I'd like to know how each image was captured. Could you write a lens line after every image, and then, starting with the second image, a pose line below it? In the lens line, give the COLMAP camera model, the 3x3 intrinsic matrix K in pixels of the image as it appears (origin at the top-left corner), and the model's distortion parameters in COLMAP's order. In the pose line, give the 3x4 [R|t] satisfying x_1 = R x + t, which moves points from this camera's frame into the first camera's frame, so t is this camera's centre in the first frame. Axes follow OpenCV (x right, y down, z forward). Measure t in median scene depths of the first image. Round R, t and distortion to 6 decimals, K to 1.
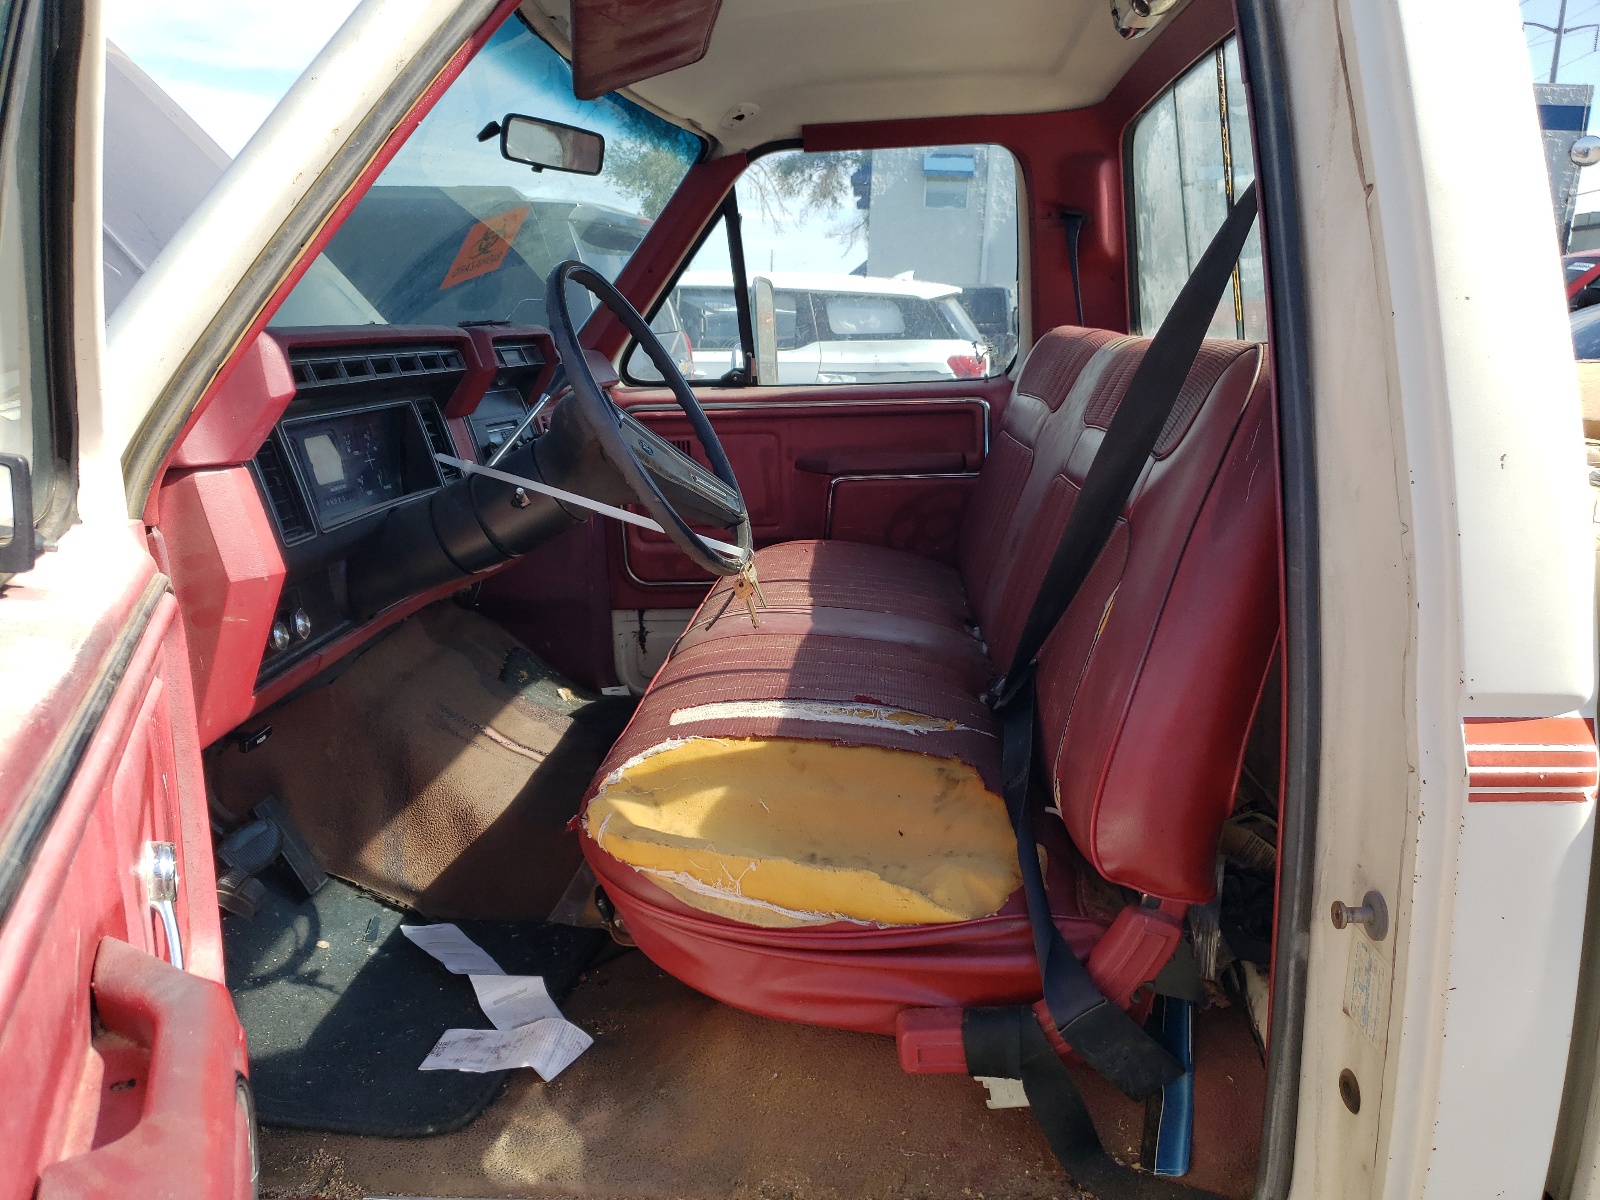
lens RADIAL K [[1230.9, 0, 801.5], [0, 1230.9, 597.6], [0, 0, 1]] dist [0.013831, 0.003553]
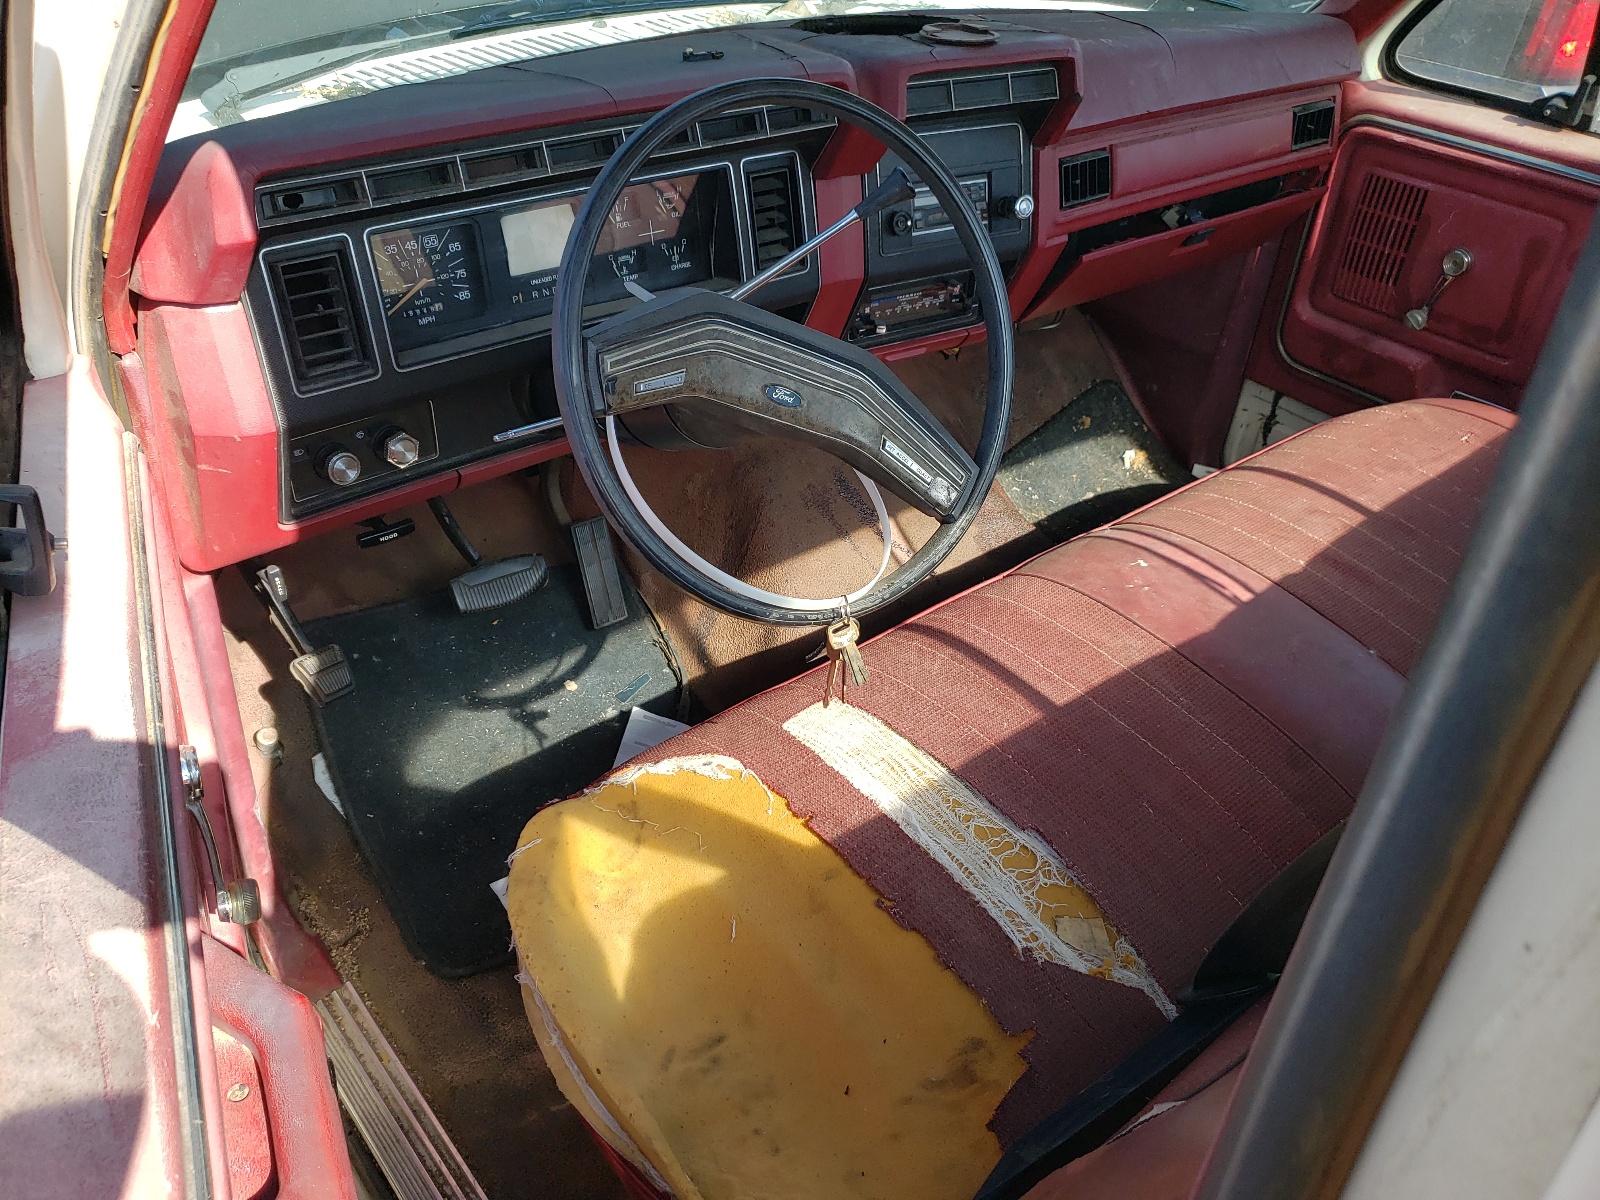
lens RADIAL K [[1230.9, 0, 798.5], [0, 1230.9, 596.5], [0, 0, 1]] dist [0.013831, 0.003553]
pose [[0.686339, 0.483764, -0.543057, 0.242683], [-0.239230, 0.855312, 0.459577, -0.282478], [0.686810, -0.185511, 0.702765, 0.444155]]
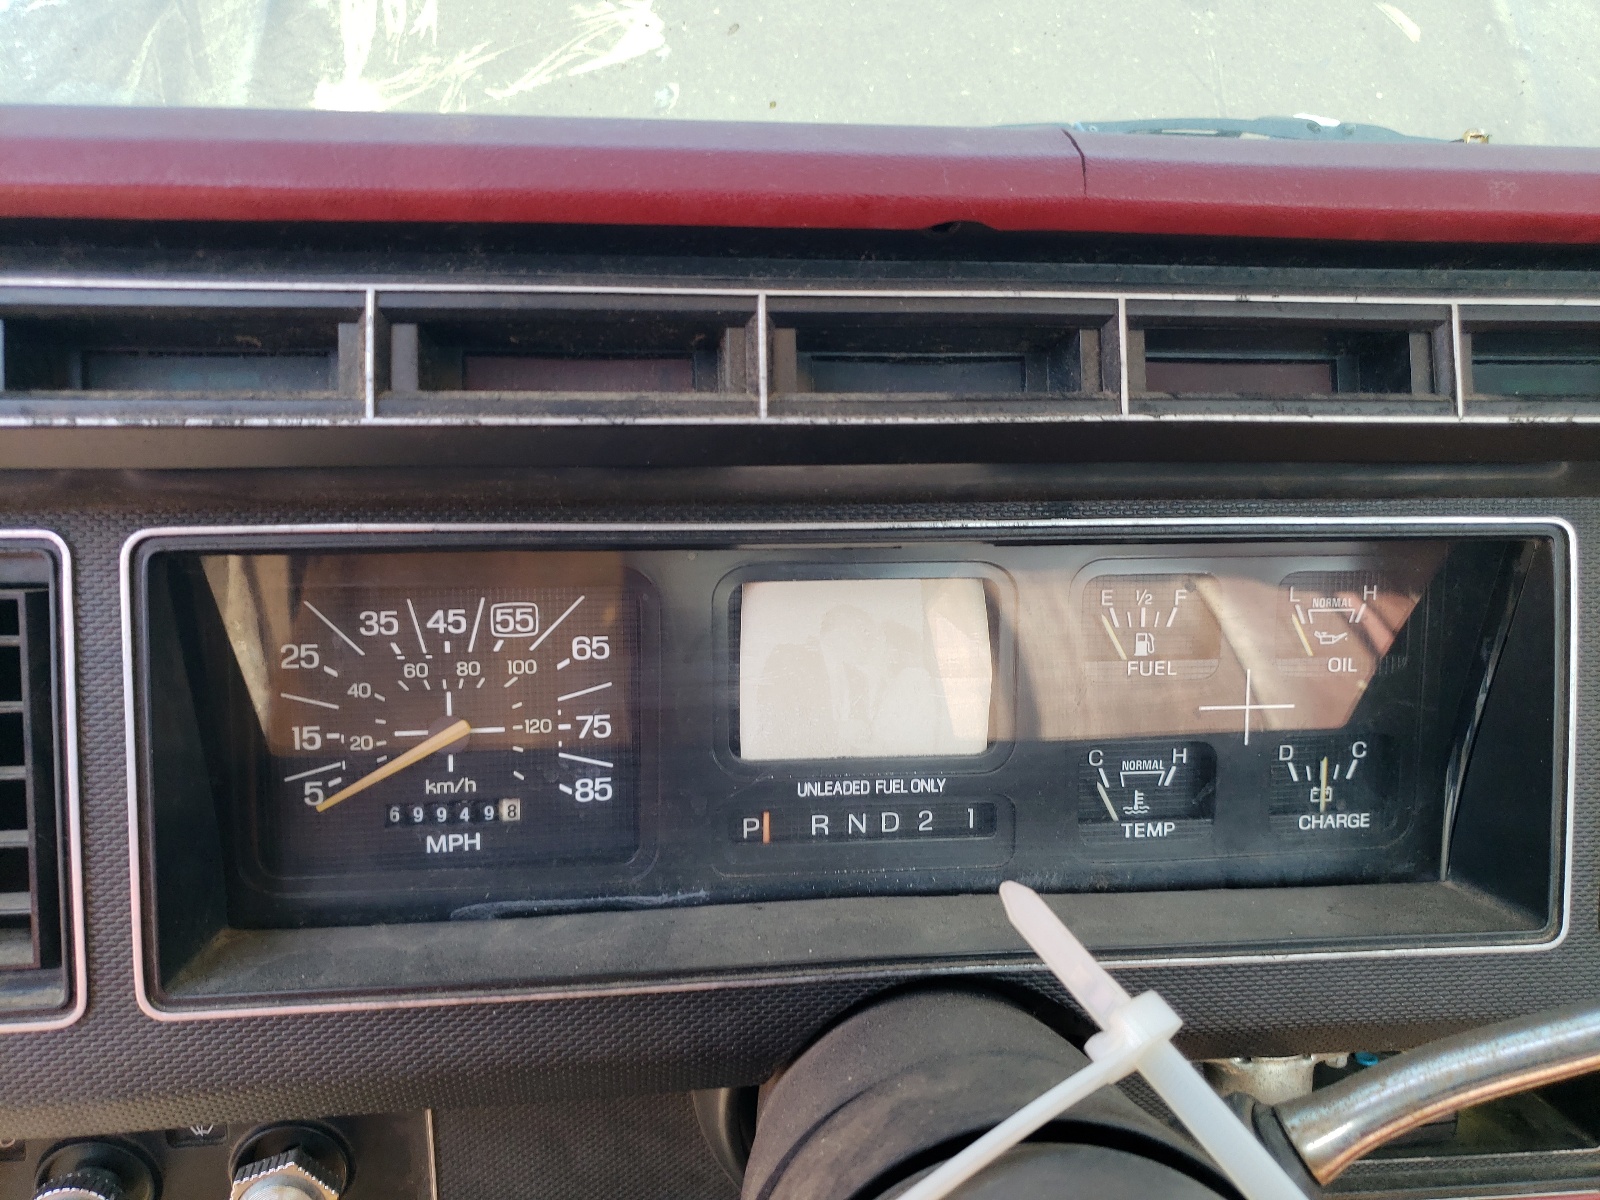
lens RADIAL K [[1230.9, 0, 807.6], [0, 1230.9, 595.1], [0, 0, 1]] dist [0.013831, 0.003553]
pose [[0.178531, 0.313171, -0.932765, -0.139327], [-0.237954, 0.933597, 0.267906, -0.167418], [0.954728, 0.174125, 0.241196, 0.815096]]
